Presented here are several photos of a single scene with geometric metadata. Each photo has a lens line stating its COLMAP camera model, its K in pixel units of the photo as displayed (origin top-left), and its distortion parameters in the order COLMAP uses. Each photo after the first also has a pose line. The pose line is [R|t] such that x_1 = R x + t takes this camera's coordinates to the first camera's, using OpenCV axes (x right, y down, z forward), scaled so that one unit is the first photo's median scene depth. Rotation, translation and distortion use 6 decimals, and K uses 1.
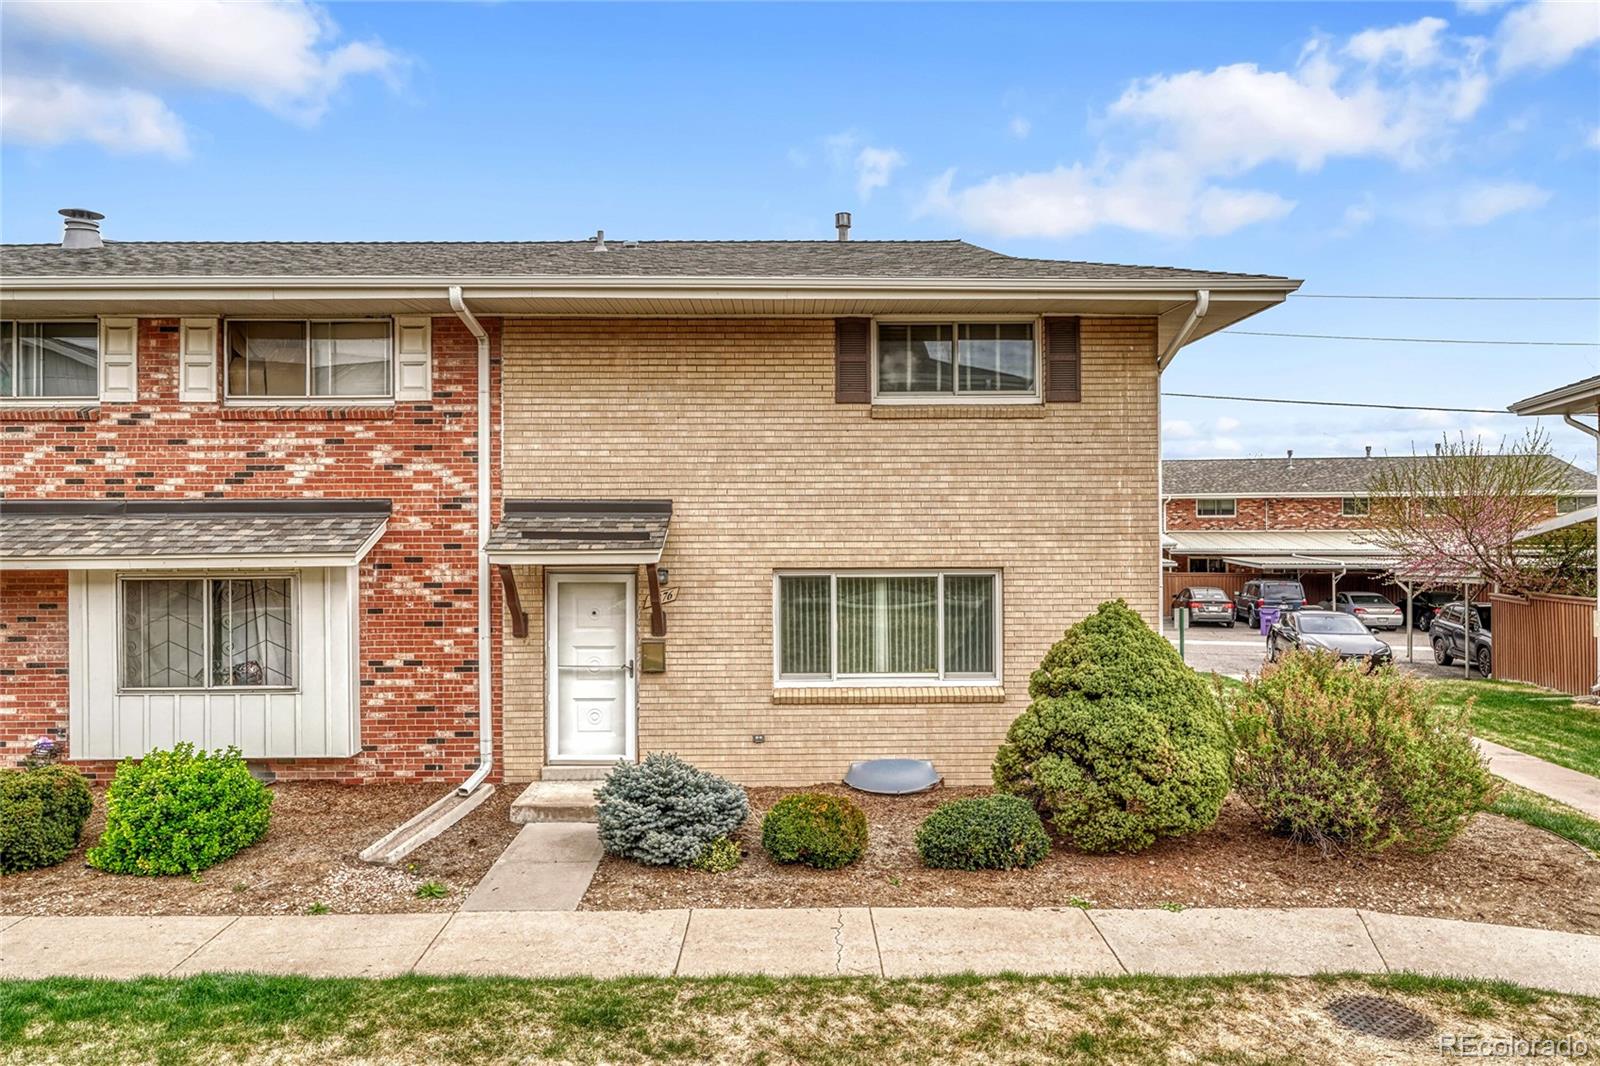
lens RADIAL K [[1074.0, 0, 842.0], [0, 1074.0, 541.5], [0, 0, 1]] dist [0.002867, 0.003831]
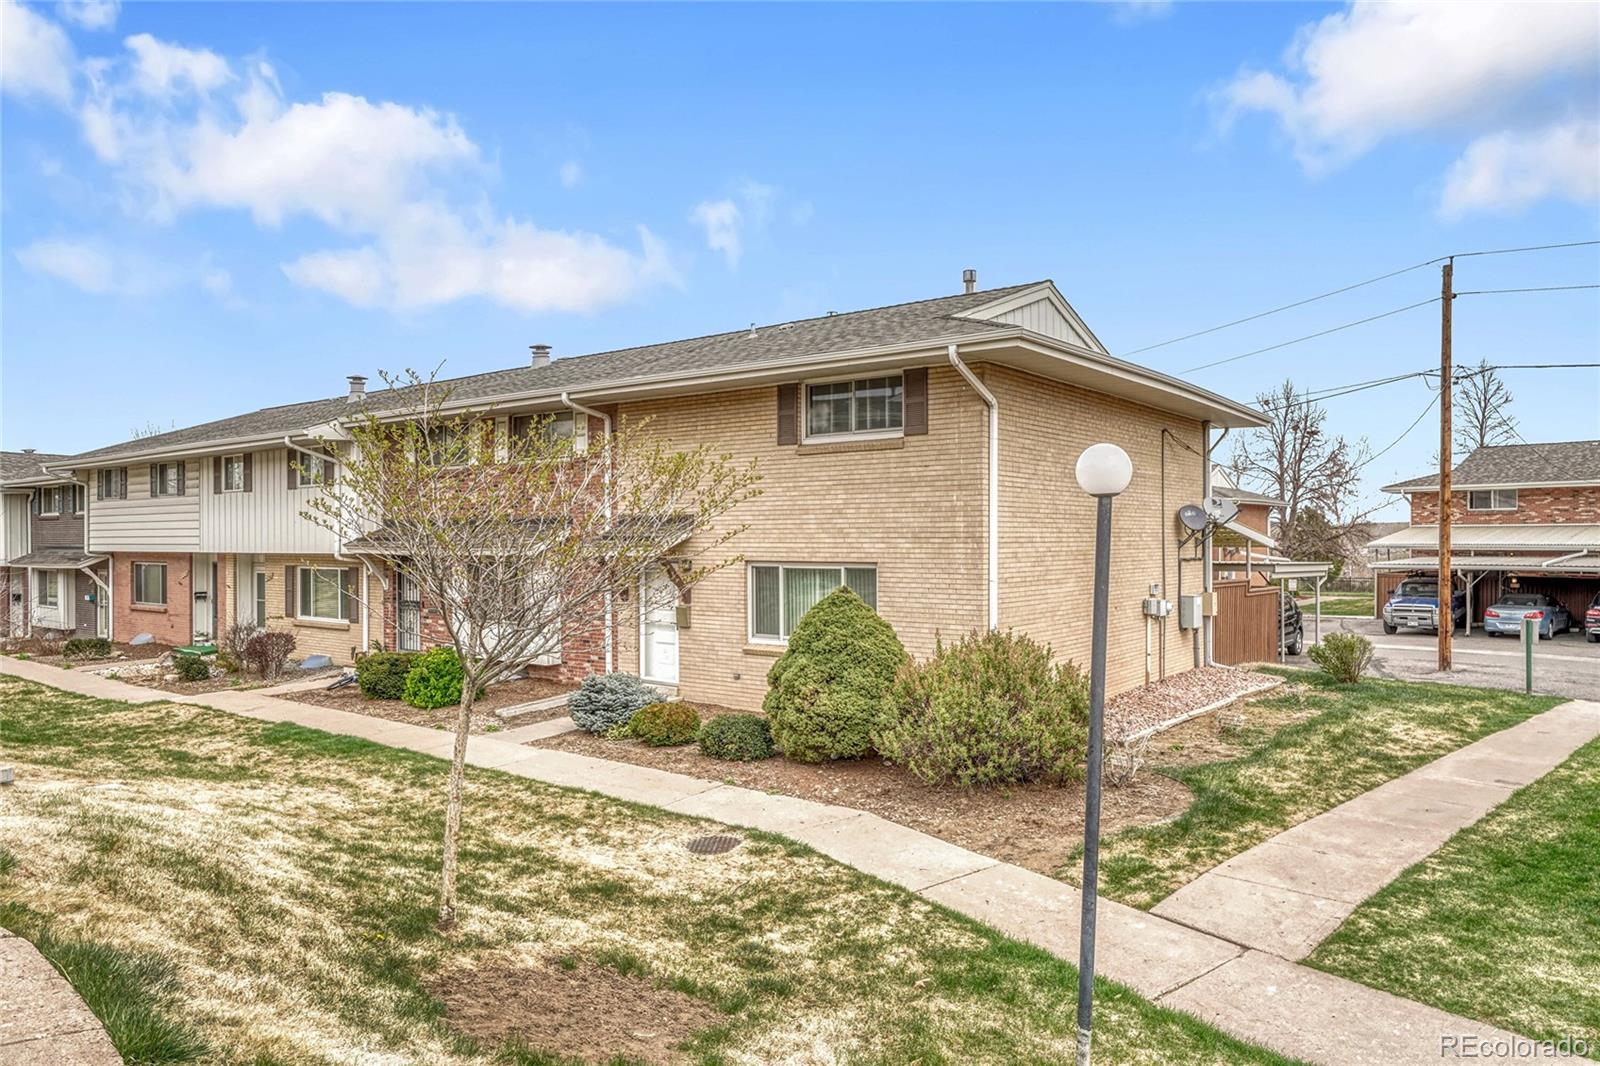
lens RADIAL K [[1074.0, 0, 801.1], [0, 1074.0, 546.1], [0, 0, 1]] dist [0.002867, 0.003831]
pose [[0.778448, 0.007747, -0.627661, 0.915325], [-0.003175, 0.999960, 0.008405, -0.007412], [0.627700, -0.004550, 0.778442, -0.087725]]
